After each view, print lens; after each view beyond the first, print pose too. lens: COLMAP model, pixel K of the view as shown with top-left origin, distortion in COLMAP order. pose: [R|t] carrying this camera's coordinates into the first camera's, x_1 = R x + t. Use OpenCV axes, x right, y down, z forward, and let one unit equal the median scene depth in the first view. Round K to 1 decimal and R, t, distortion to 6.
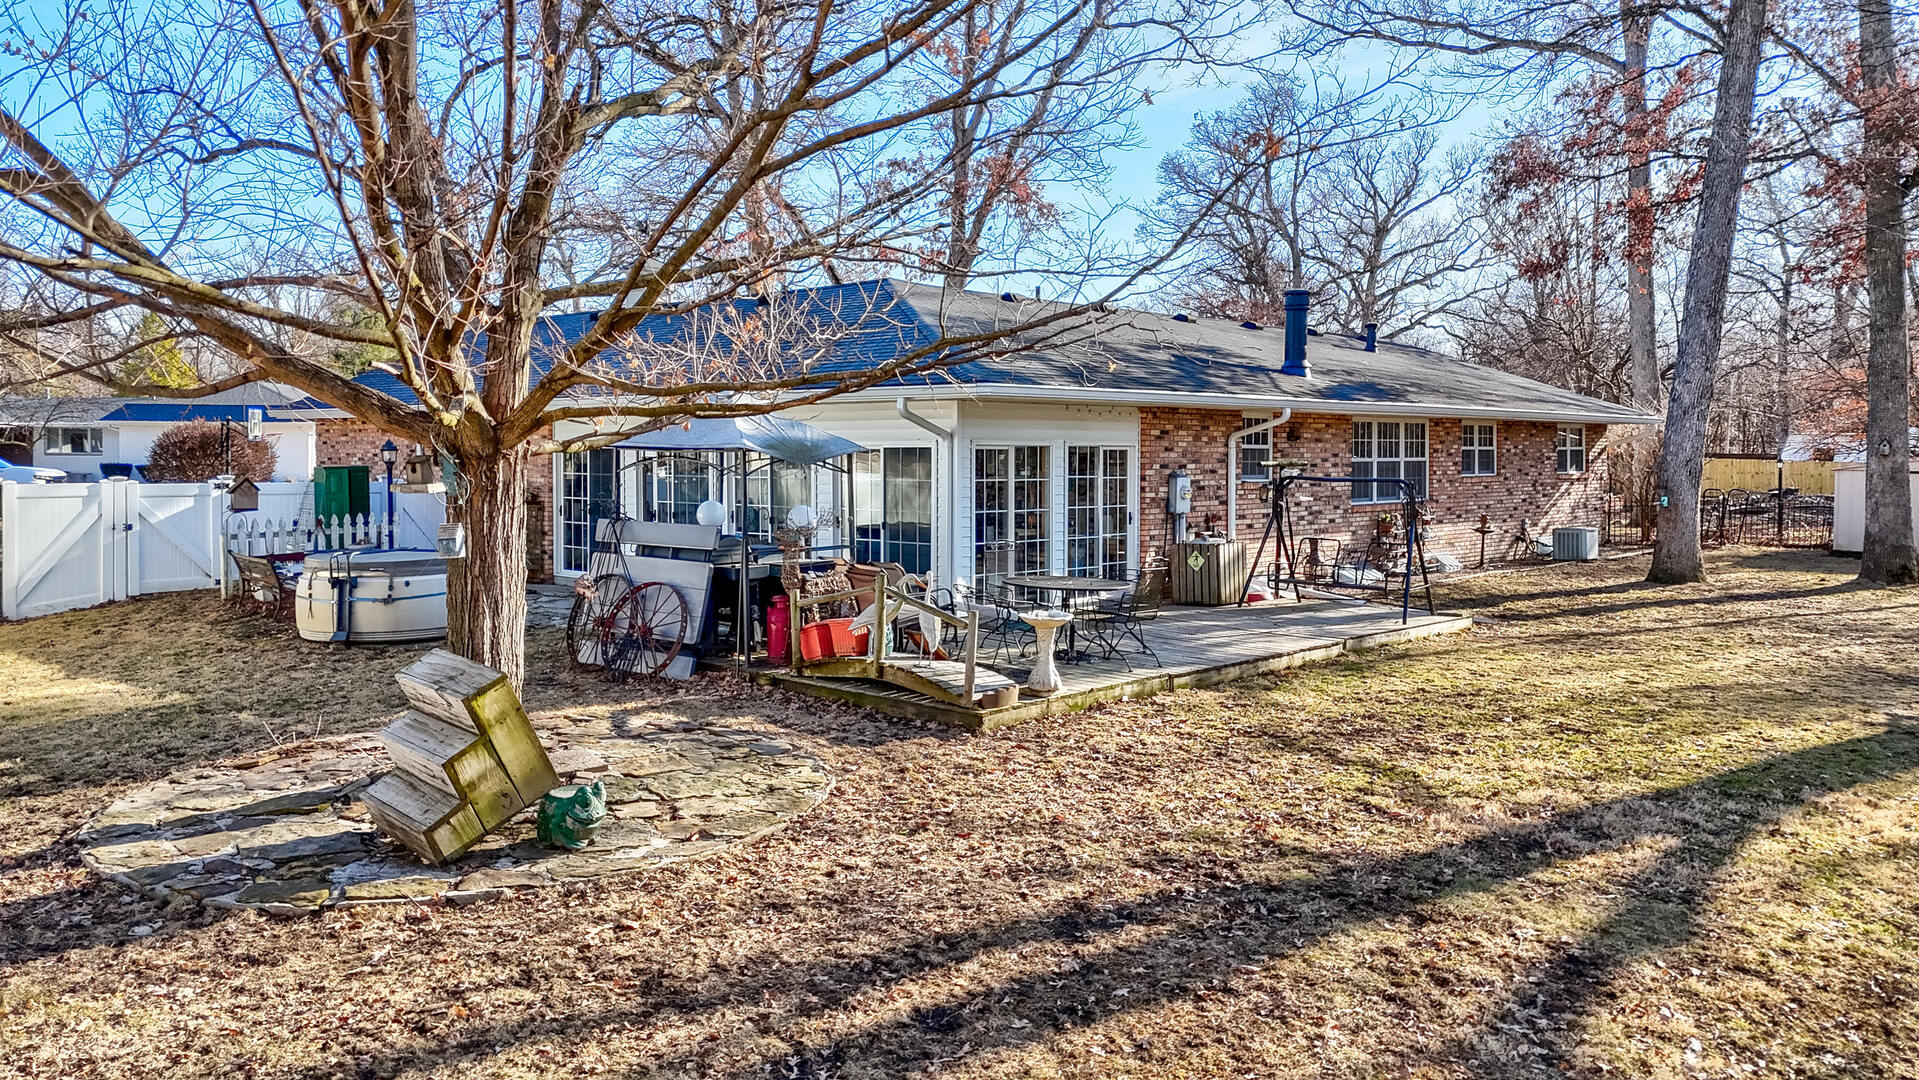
lens RADIAL K [[1407.8, 0, 959.5], [0, 1407.8, 540.0], [0, 0, 1]] dist [0.095928, -0.073216]
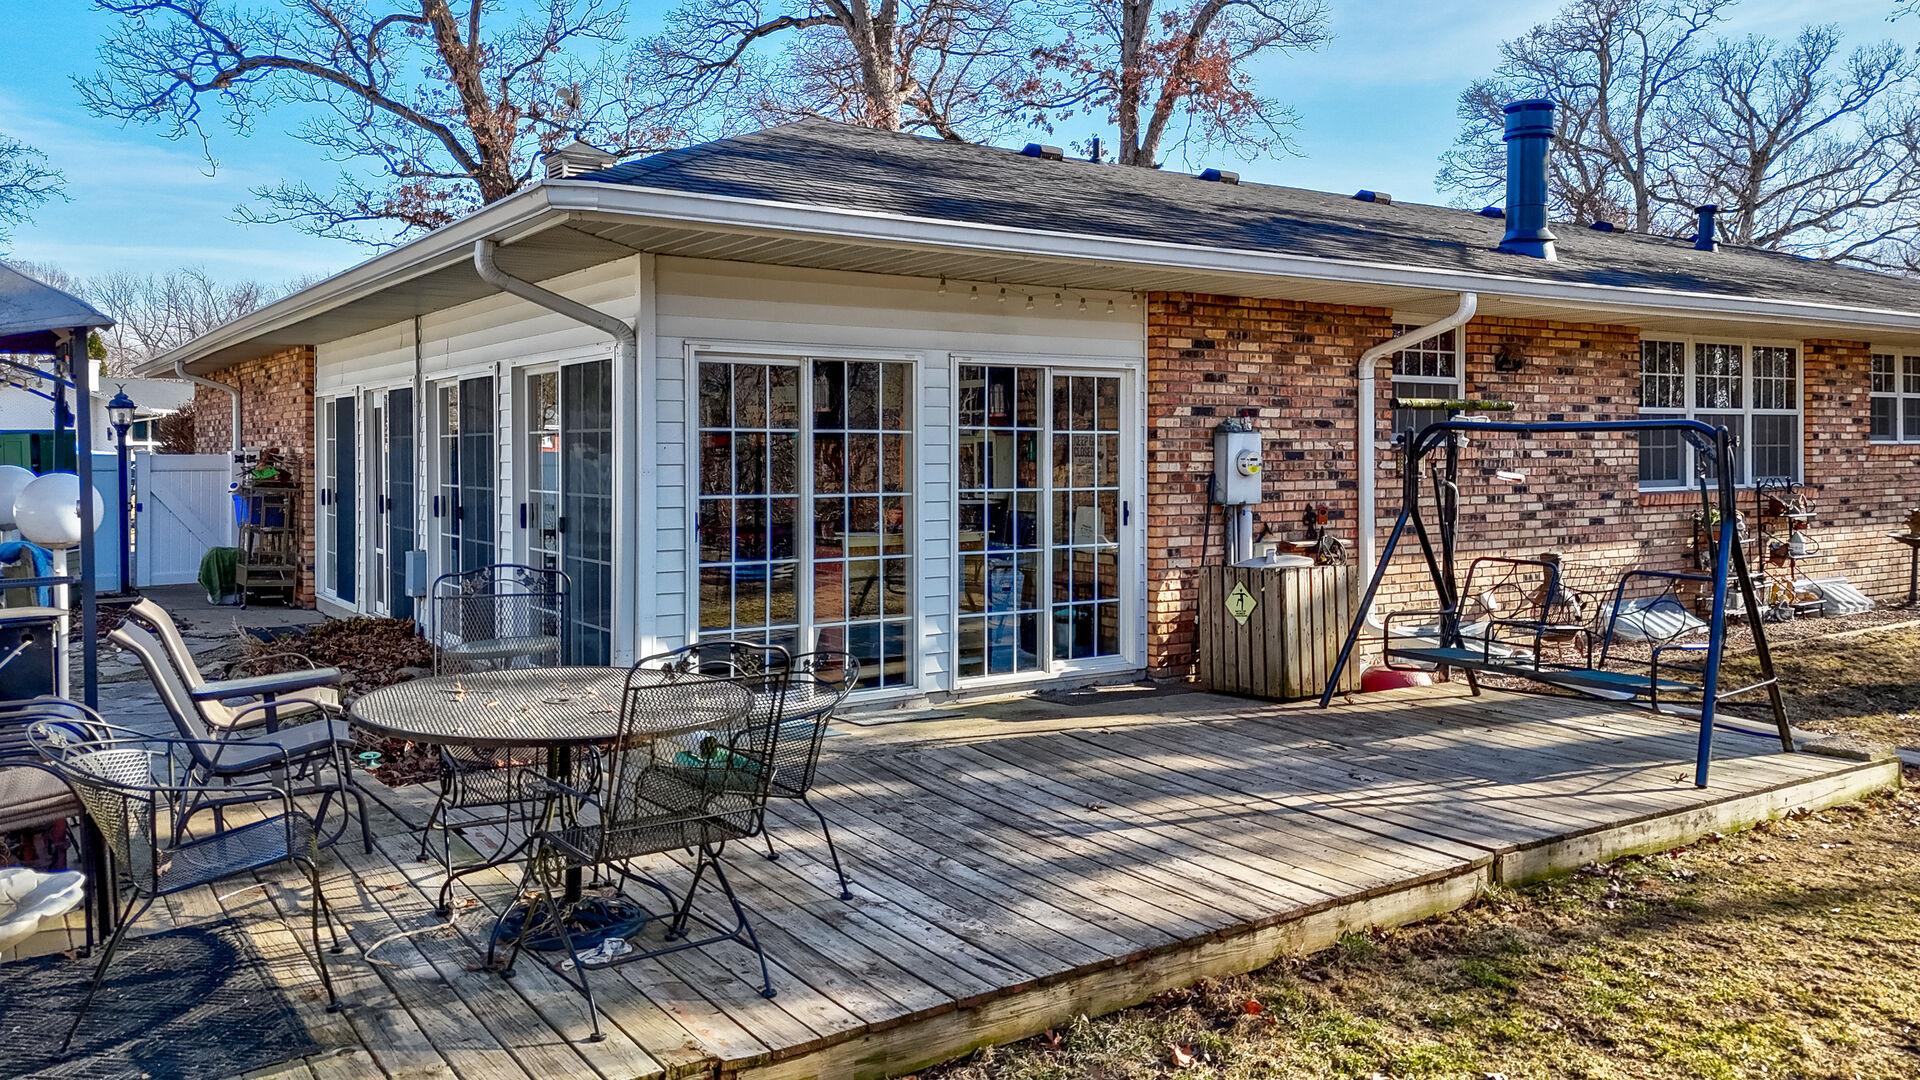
lens RADIAL K [[1400.3, 0, 960.3], [0, 1400.3, 505.0], [0, 0, 1]] dist [0.047014, 0.001469]
pose [[0.973439, 0.003580, -0.228918, 0.165854], [-0.008565, 0.999747, -0.020789, -0.006965], [0.228786, 0.022197, 0.973224, 0.463981]]
